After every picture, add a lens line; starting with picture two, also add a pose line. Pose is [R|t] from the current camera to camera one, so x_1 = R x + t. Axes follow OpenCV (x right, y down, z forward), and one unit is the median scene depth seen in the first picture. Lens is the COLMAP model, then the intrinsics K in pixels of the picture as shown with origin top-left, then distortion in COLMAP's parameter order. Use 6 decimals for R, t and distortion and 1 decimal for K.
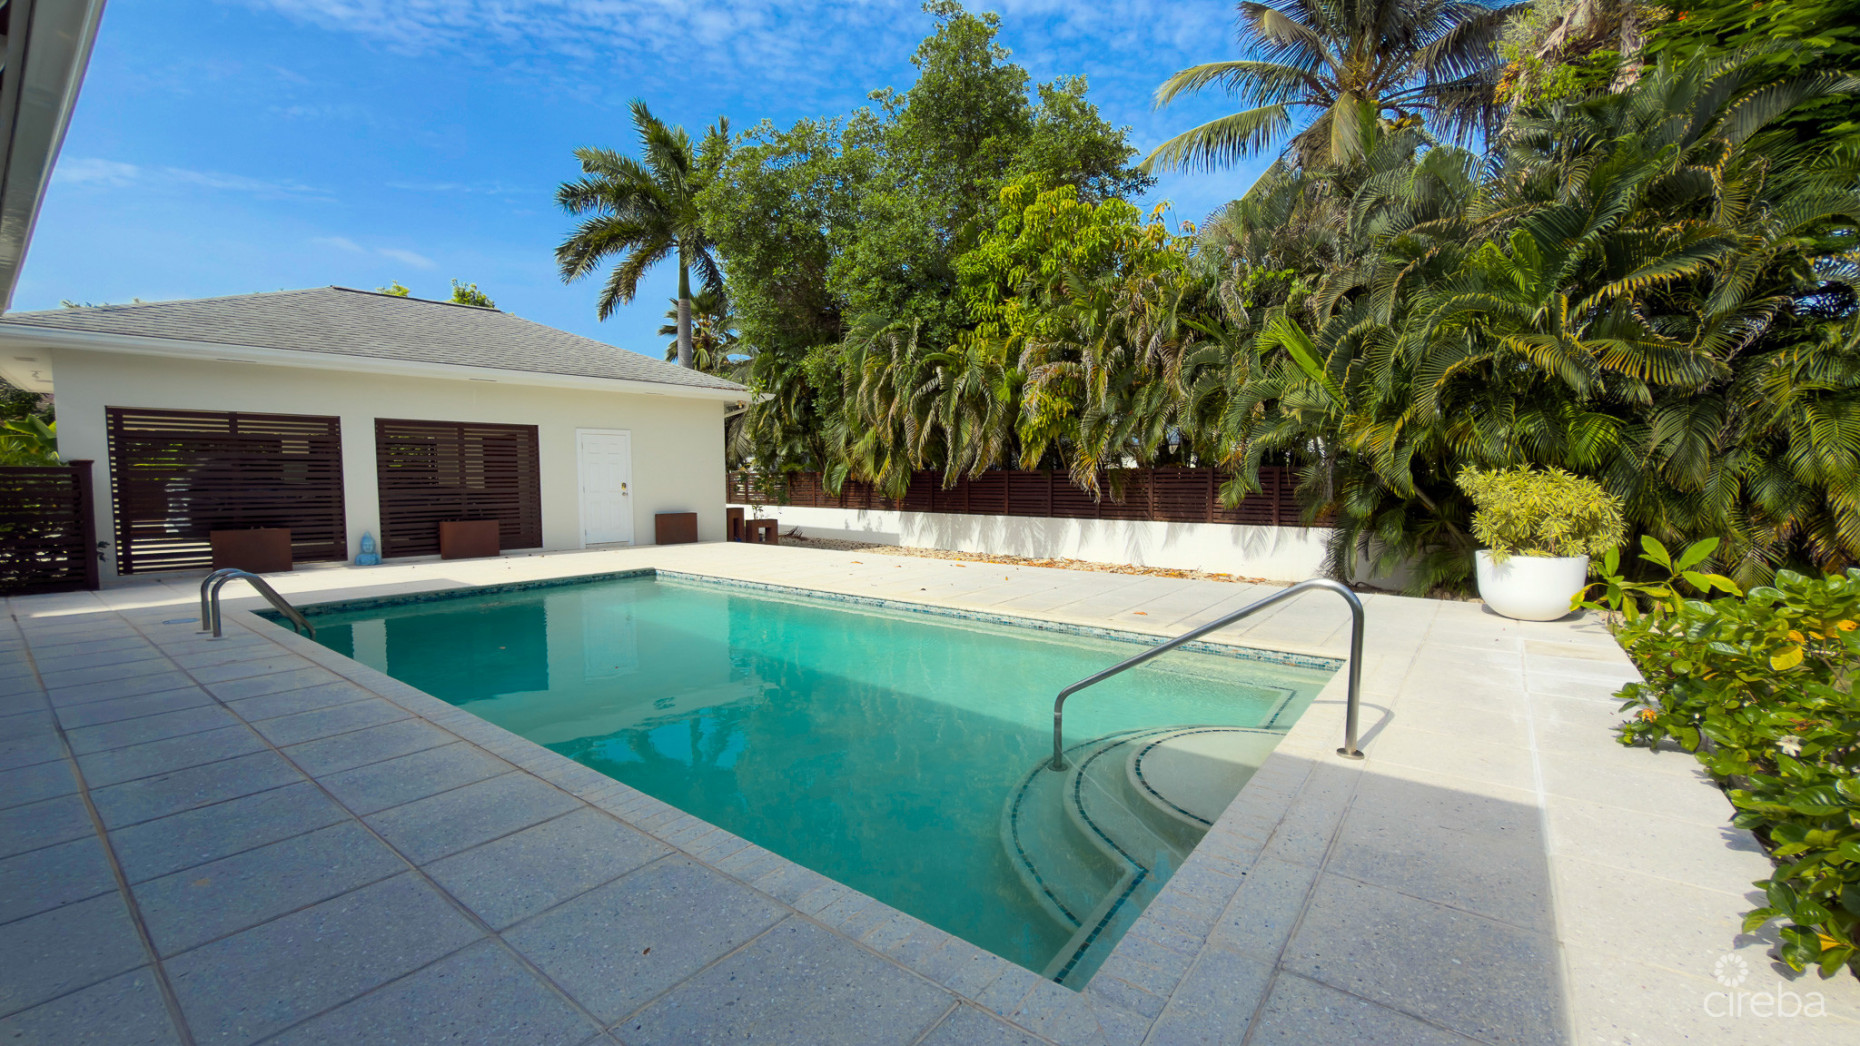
lens RADIAL K [[742.1, 0, 937.1], [0, 742.1, 531.2], [0, 0, 1]] dist [0.000193, 0.000122]
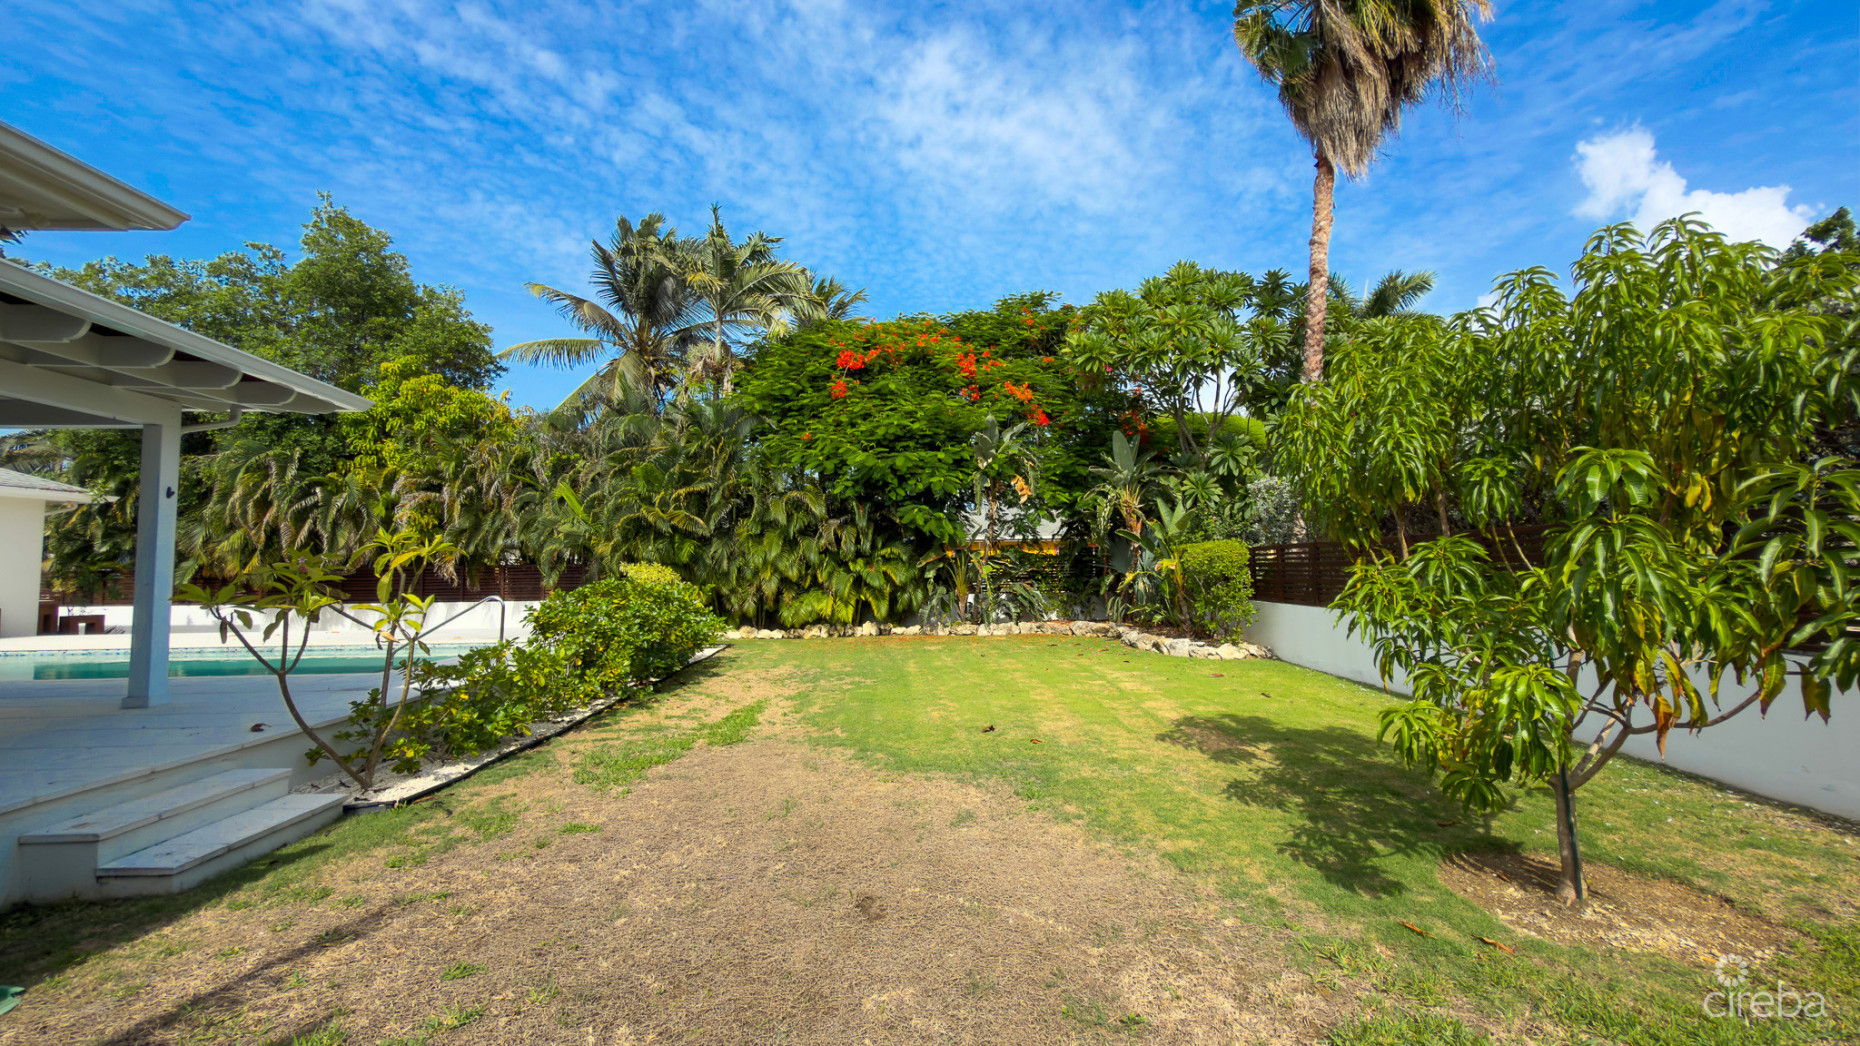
lens RADIAL K [[749.0, 0, 930.0], [0, 749.0, 523.0], [0, 0, 1]] dist [0.002242, -0.000052]
pose [[0.759873, 0.038742, 0.648916, -0.033401], [0.055815, 0.990648, -0.124504, 0.065396], [-0.647671, 0.130826, 0.750604, -0.678866]]
